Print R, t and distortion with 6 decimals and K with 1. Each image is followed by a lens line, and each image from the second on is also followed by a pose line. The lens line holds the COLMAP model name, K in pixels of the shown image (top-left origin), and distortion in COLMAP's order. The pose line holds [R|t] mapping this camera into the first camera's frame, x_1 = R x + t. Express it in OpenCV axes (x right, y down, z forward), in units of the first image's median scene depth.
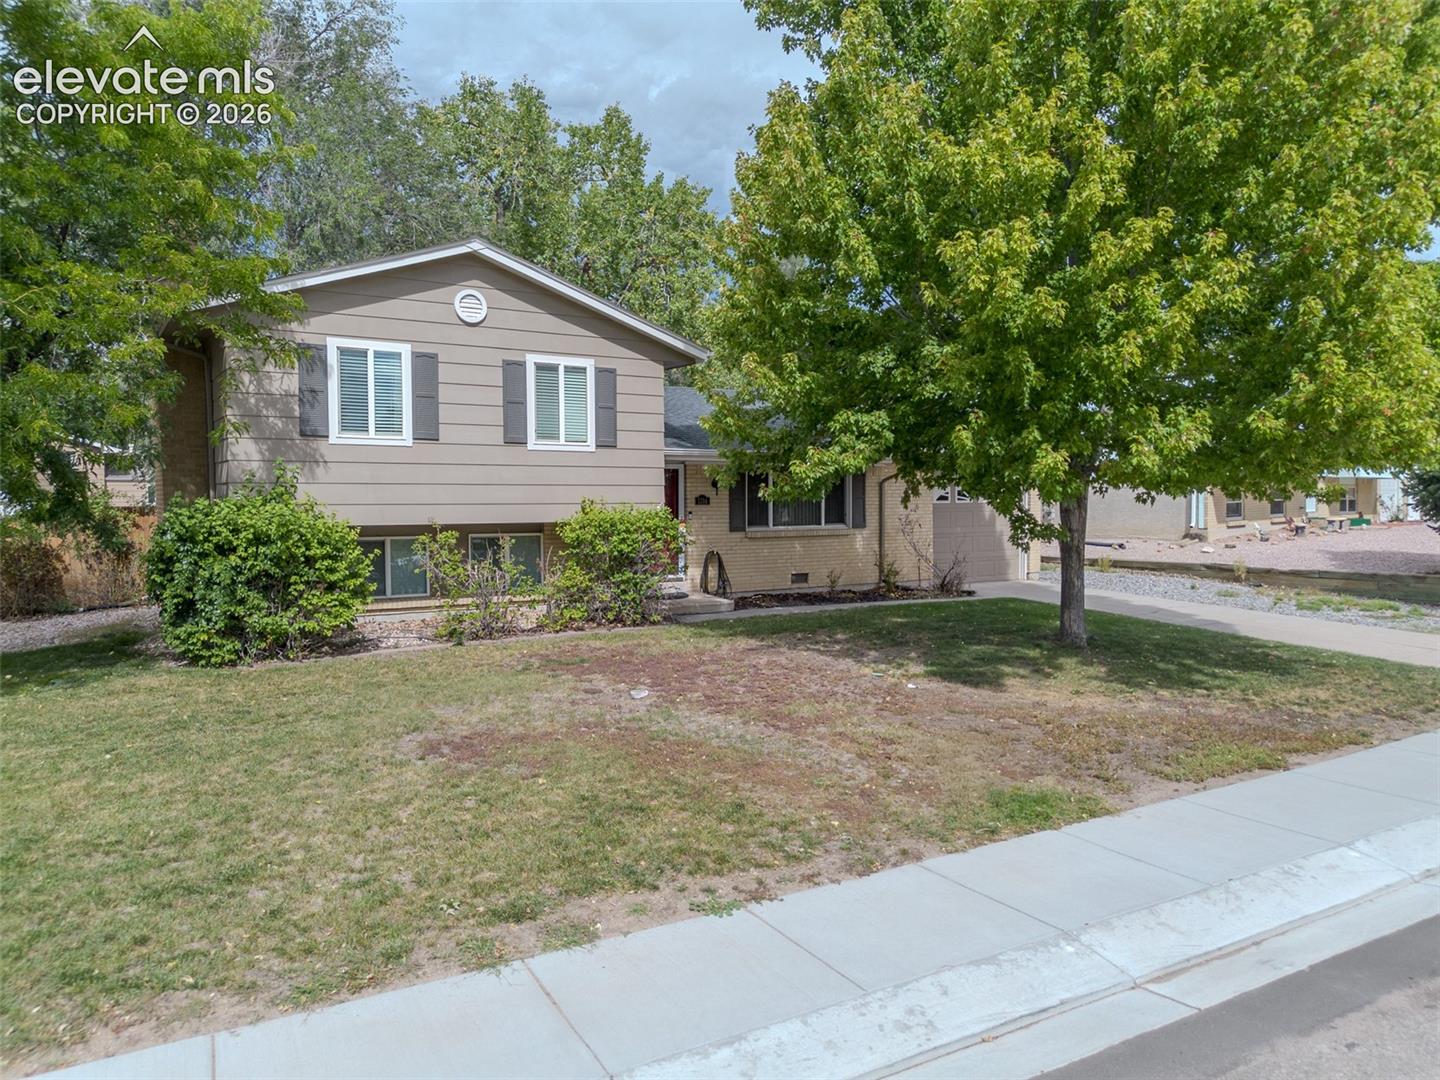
lens RADIAL K [[998.8, 0, 719.5], [0, 998.8, 546.3], [0, 0, 1]] dist [0.073120, -0.023258]
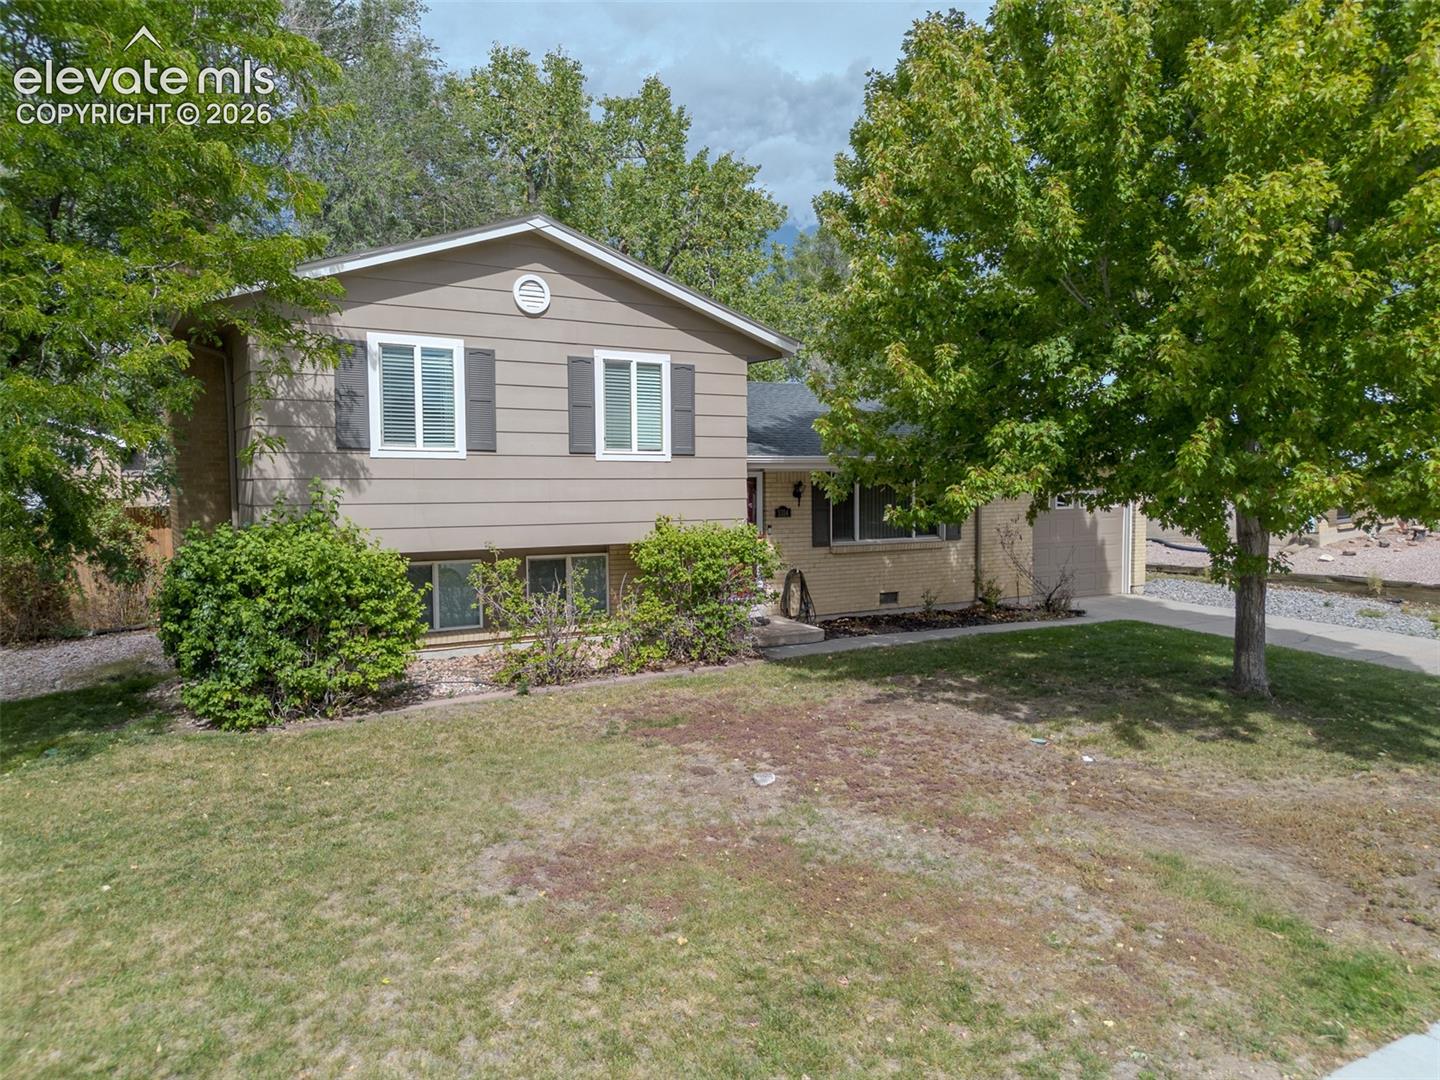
lens RADIAL K [[998.8, 0, 717.5], [0, 998.8, 540.6], [0, 0, 1]] dist [0.073120, -0.023258]
pose [[0.999880, -0.001687, -0.015398, -0.079655], [0.001837, 0.999951, 0.009736, -0.038378], [0.015381, -0.009763, 0.999834, 0.150716]]
